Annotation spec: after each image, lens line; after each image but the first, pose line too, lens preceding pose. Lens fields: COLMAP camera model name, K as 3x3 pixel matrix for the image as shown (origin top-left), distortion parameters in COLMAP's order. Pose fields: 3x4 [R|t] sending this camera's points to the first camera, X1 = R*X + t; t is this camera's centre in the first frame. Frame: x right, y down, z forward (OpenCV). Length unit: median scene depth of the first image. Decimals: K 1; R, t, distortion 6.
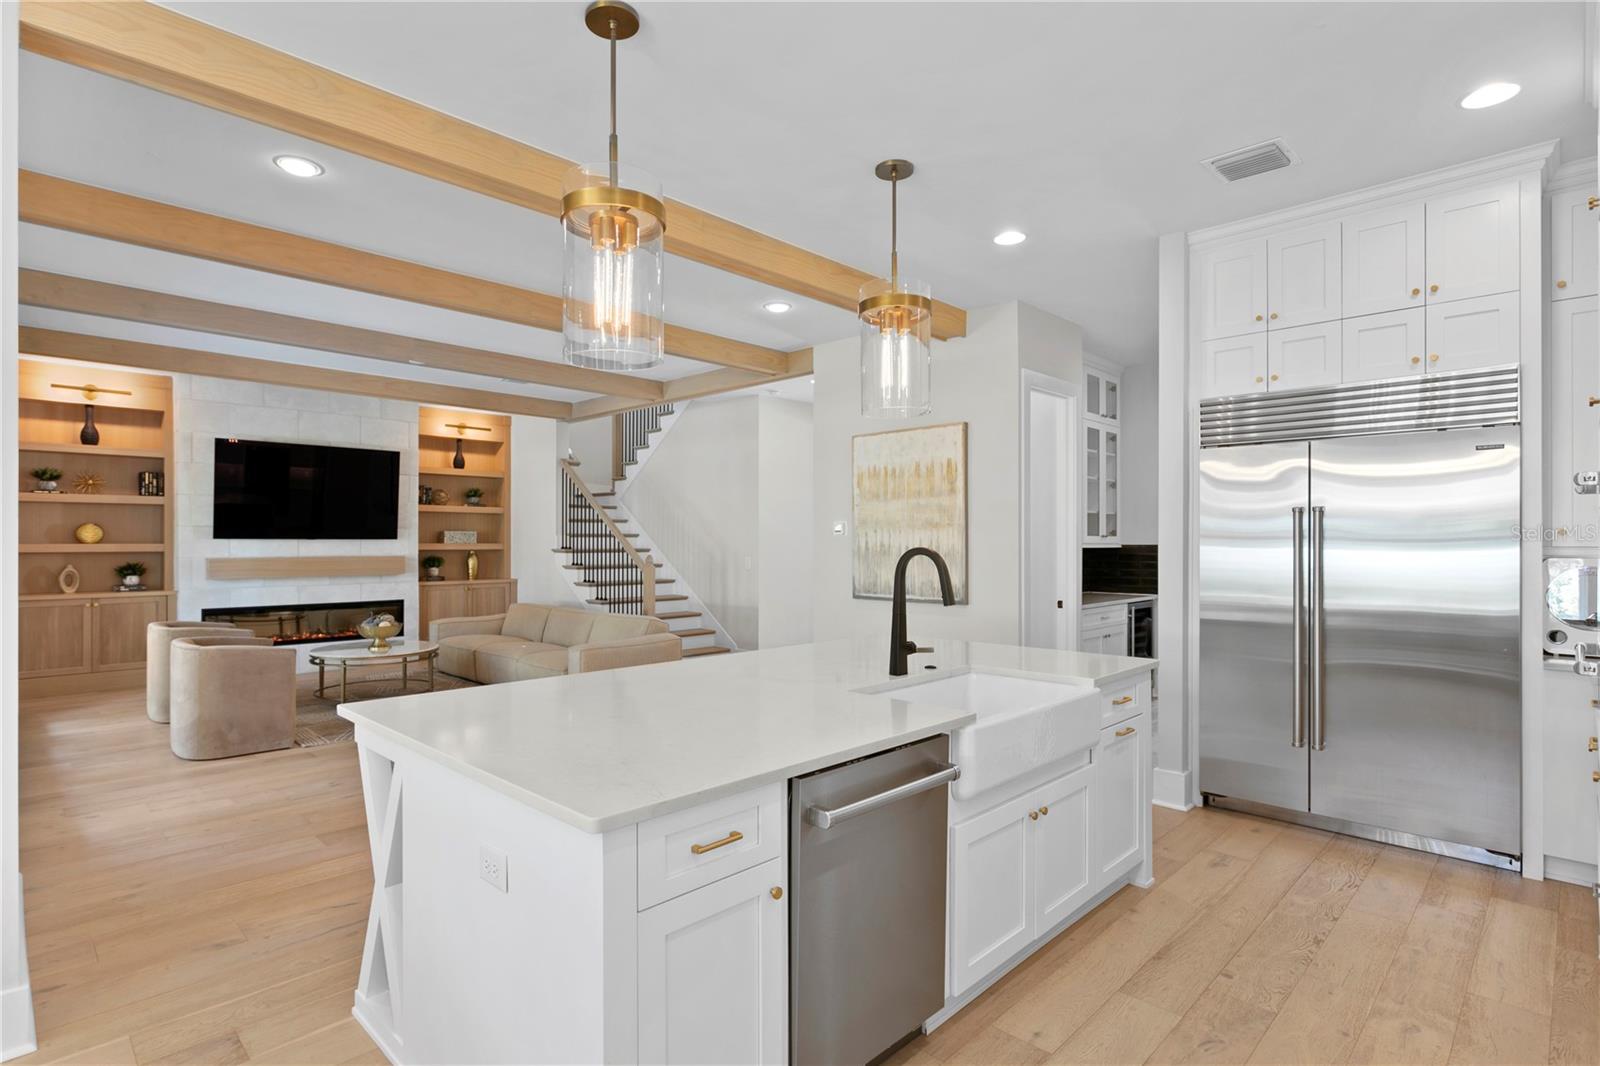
lens RADIAL K [[810.2, 0, 789.1], [0, 810.2, 538.7], [0, 0, 1]] dist [-0.016520, 0.007579]
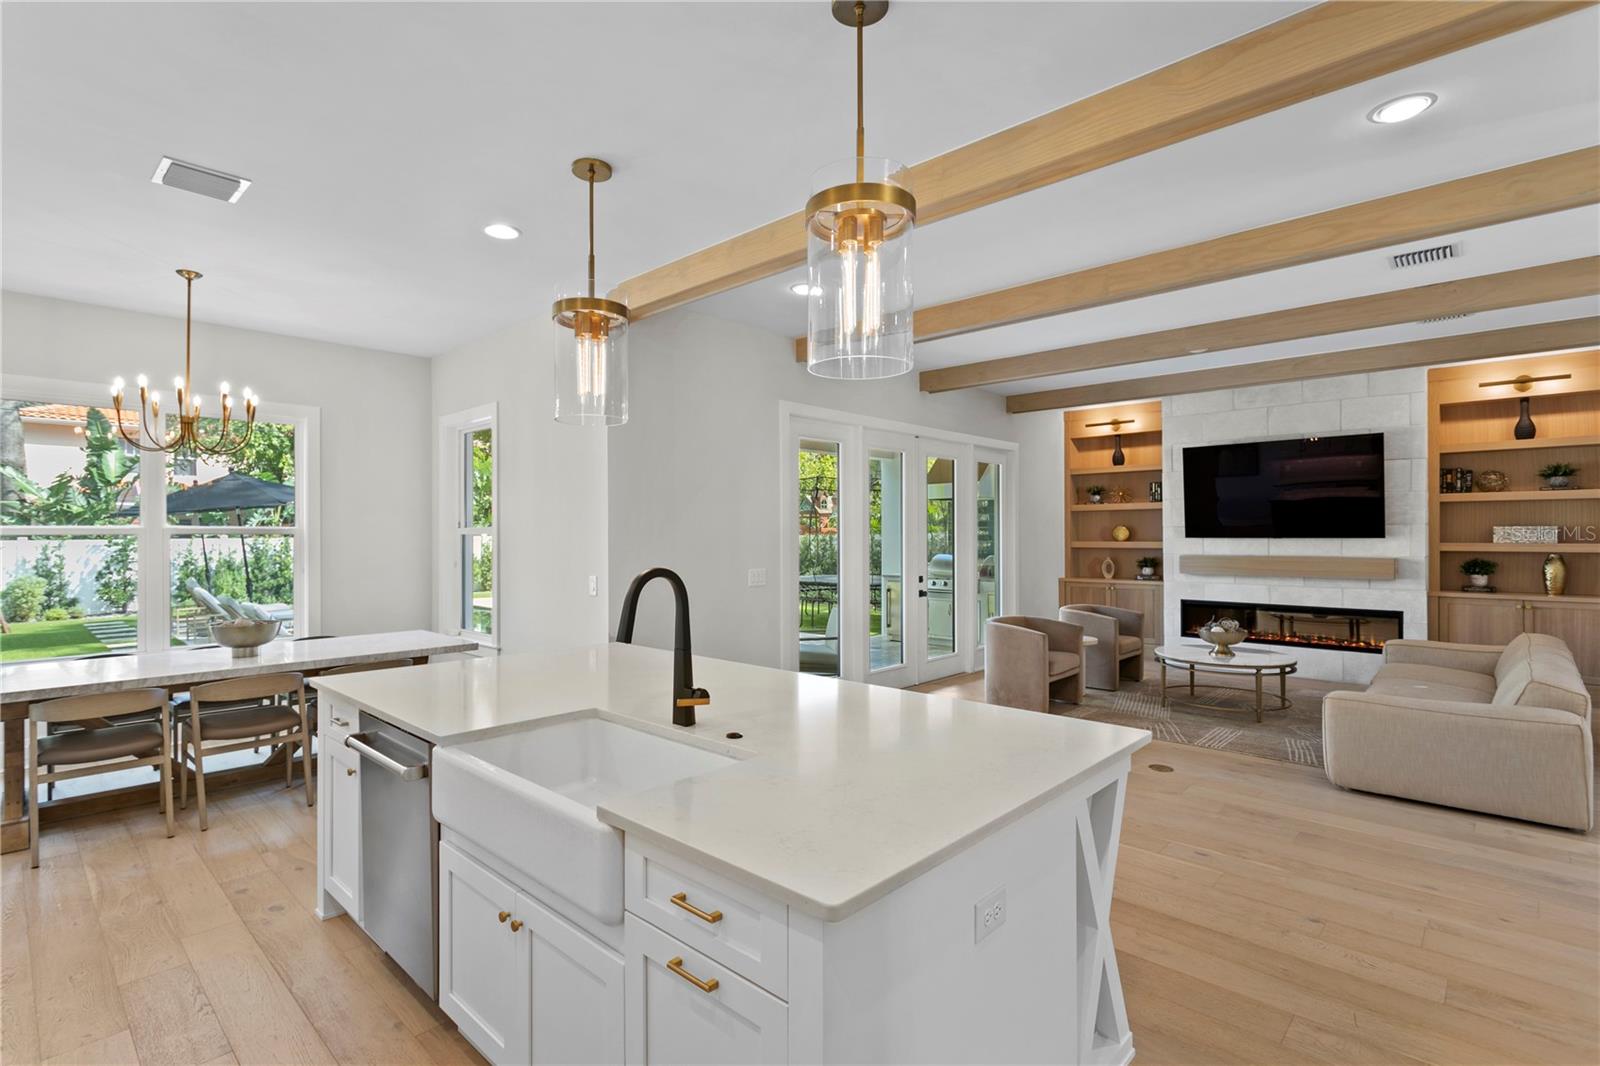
lens RADIAL K [[771.3, 0, 776.7], [0, 771.3, 533.1], [0, 0, 1]] dist [0.005118, 0.002140]
pose [[0.005735, -0.002312, -0.999981, 0.355914], [0.007541, 0.999969, -0.002269, -0.008157], [0.999955, -0.007528, 0.005752, 0.426087]]
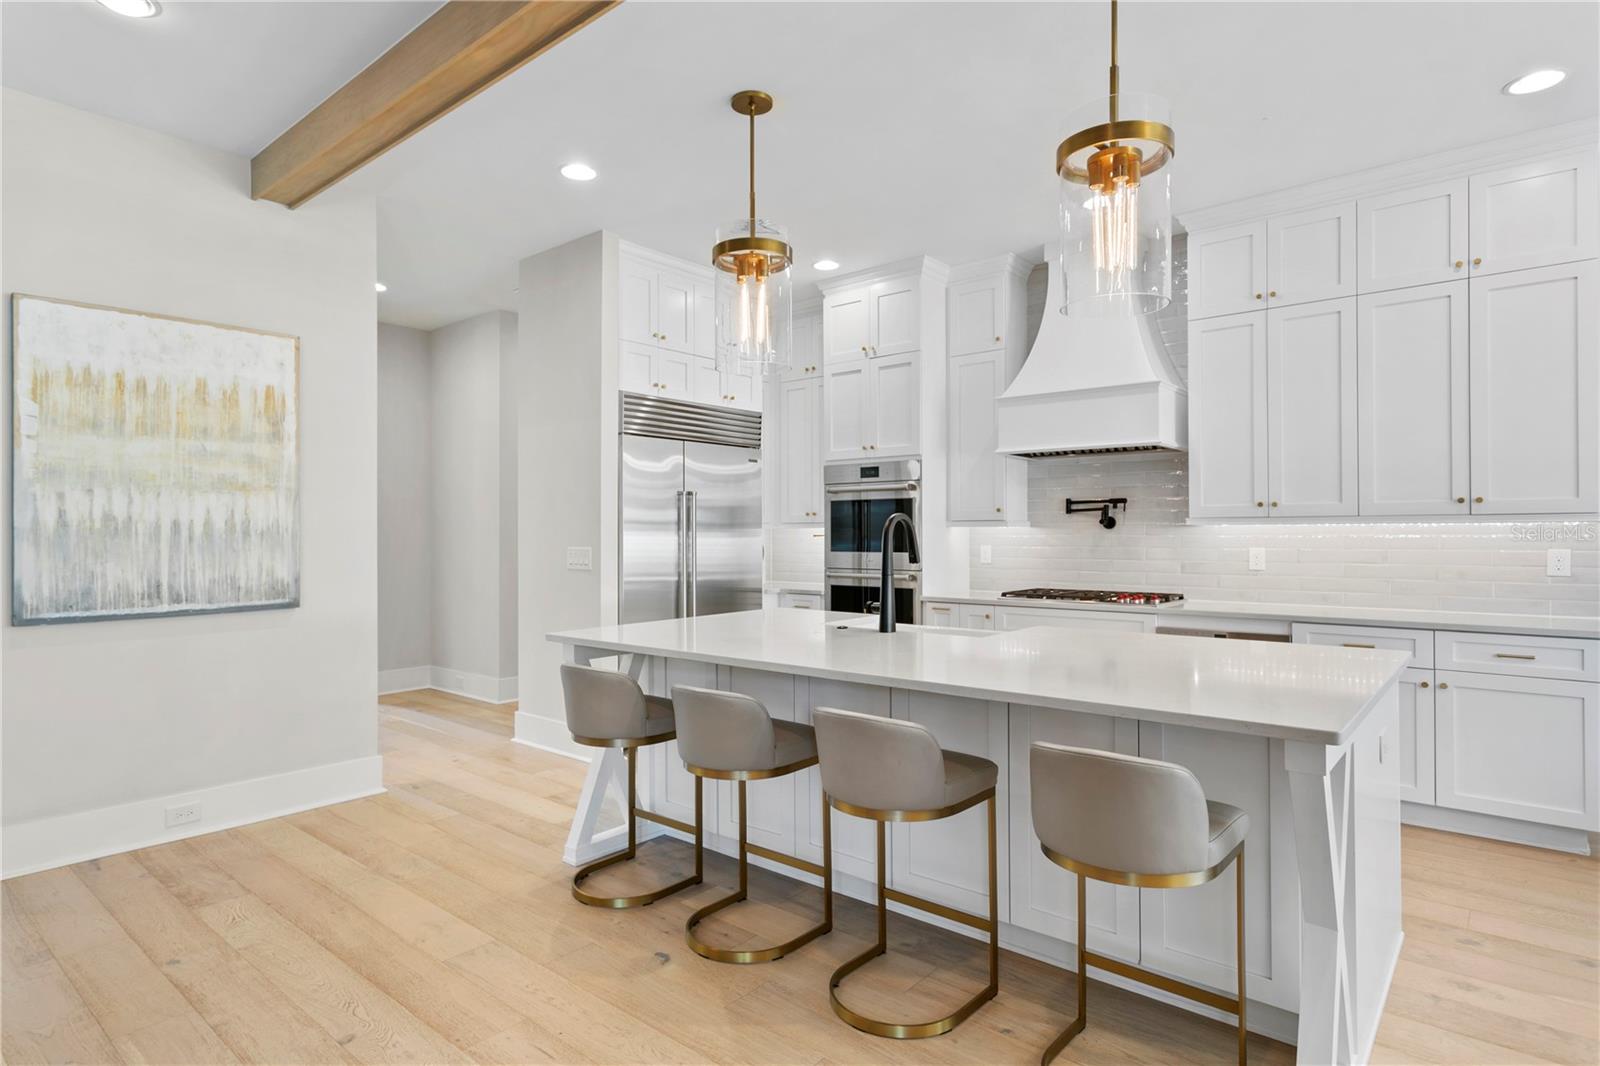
lens RADIAL K [[856.2, 0, 795.5], [0, 856.2, 525.6], [0, 0, 1]] dist [0.006960, 0.000796]
pose [[-0.070774, 0.007782, 0.997462, -0.361286], [-0.001467, 0.999968, -0.007906, 0.012712], [-0.997491, -0.002023, -0.070761, 0.437571]]
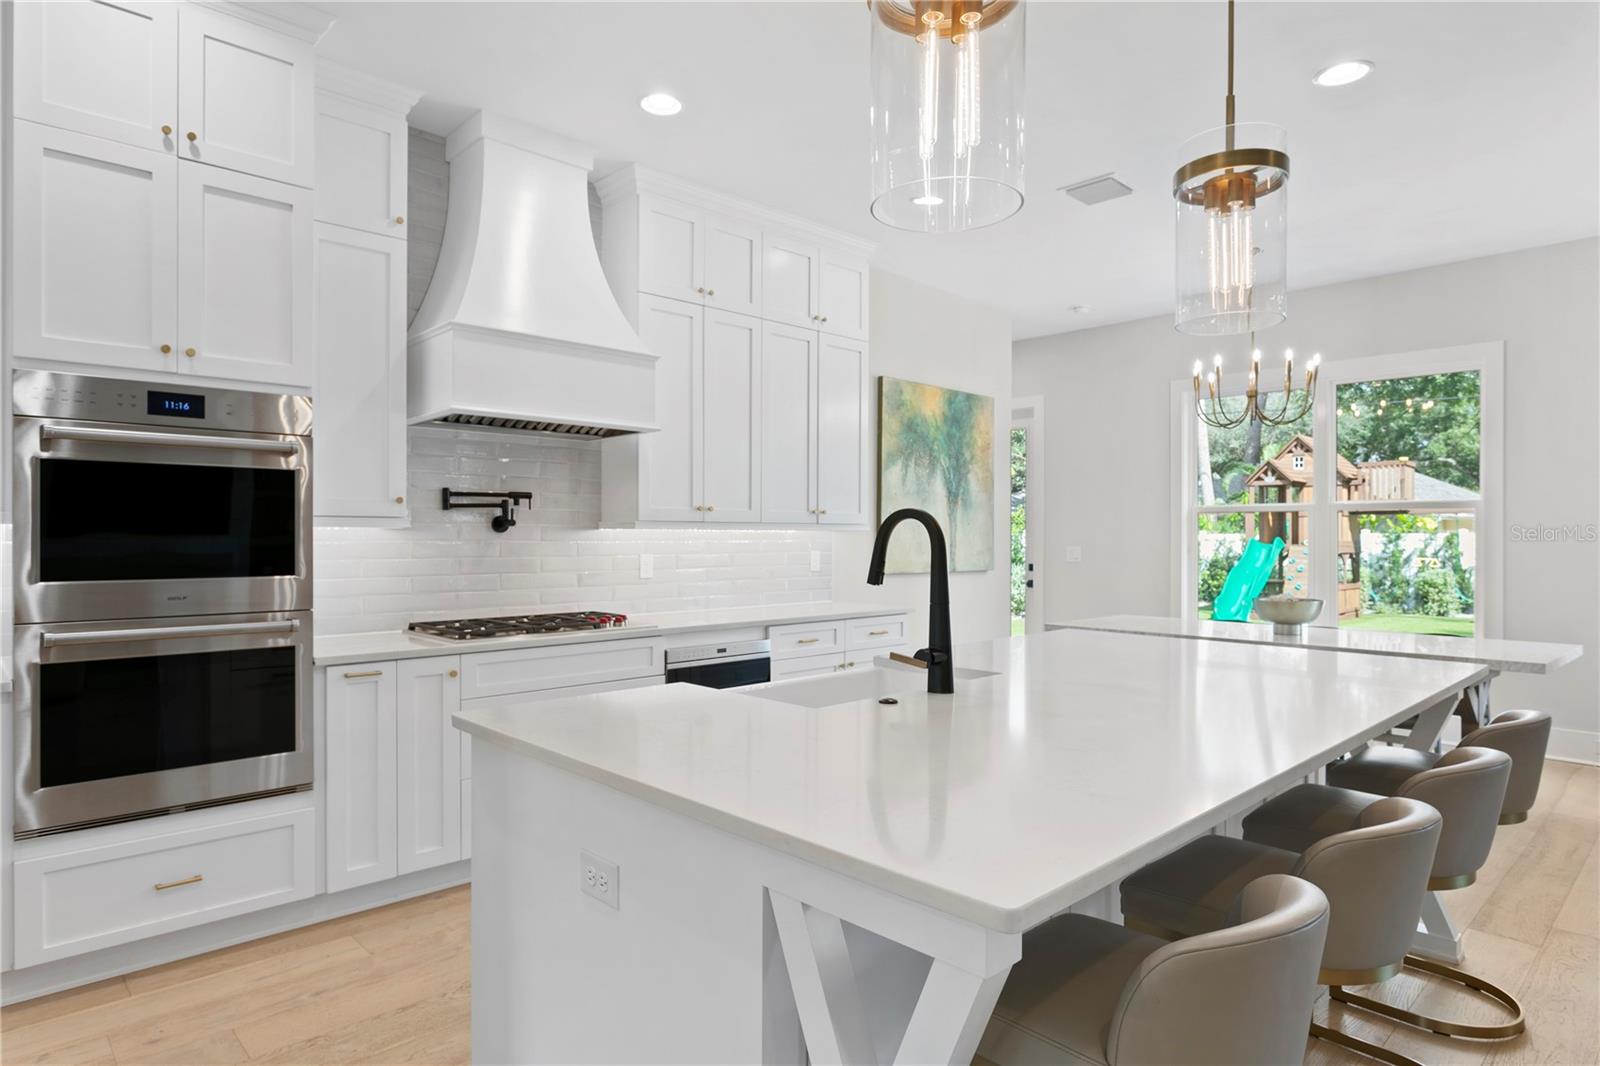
lens RADIAL K [[920.6, 0, 808.8], [0, 920.6, 537.2], [0, 0, 1]] dist [-0.016554, 0.001407]
pose [[-0.999674, -0.003992, 0.025209, 0.110636], [-0.004029, 0.999991, -0.001415, 0.012464], [-0.025203, -0.001516, -0.999681, 0.675084]]
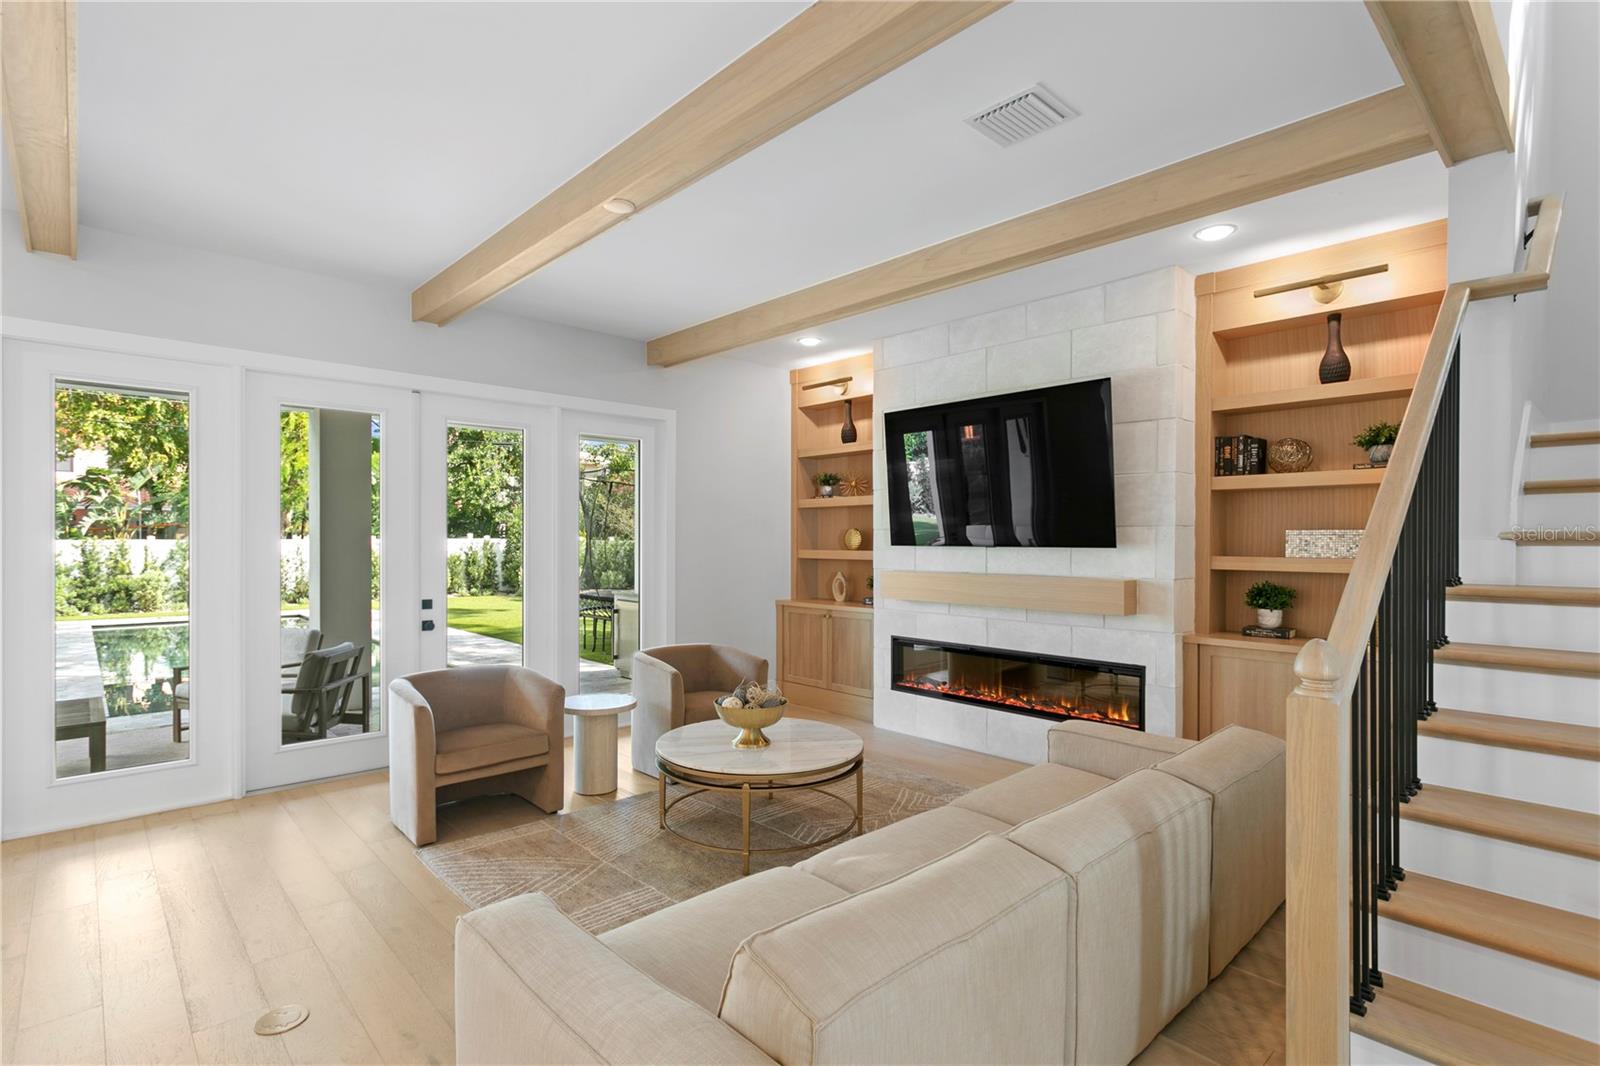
lens RADIAL K [[771.3, 0, 781.5], [0, 771.3, 543.2], [0, 0, 1]] dist [0.005118, 0.002140]
pose [[-0.063573, 0.002691, -0.997974, 0.023983], [0.000759, 0.999996, 0.002648, -0.004093], [0.997977, -0.000589, -0.063575, 0.943716]]
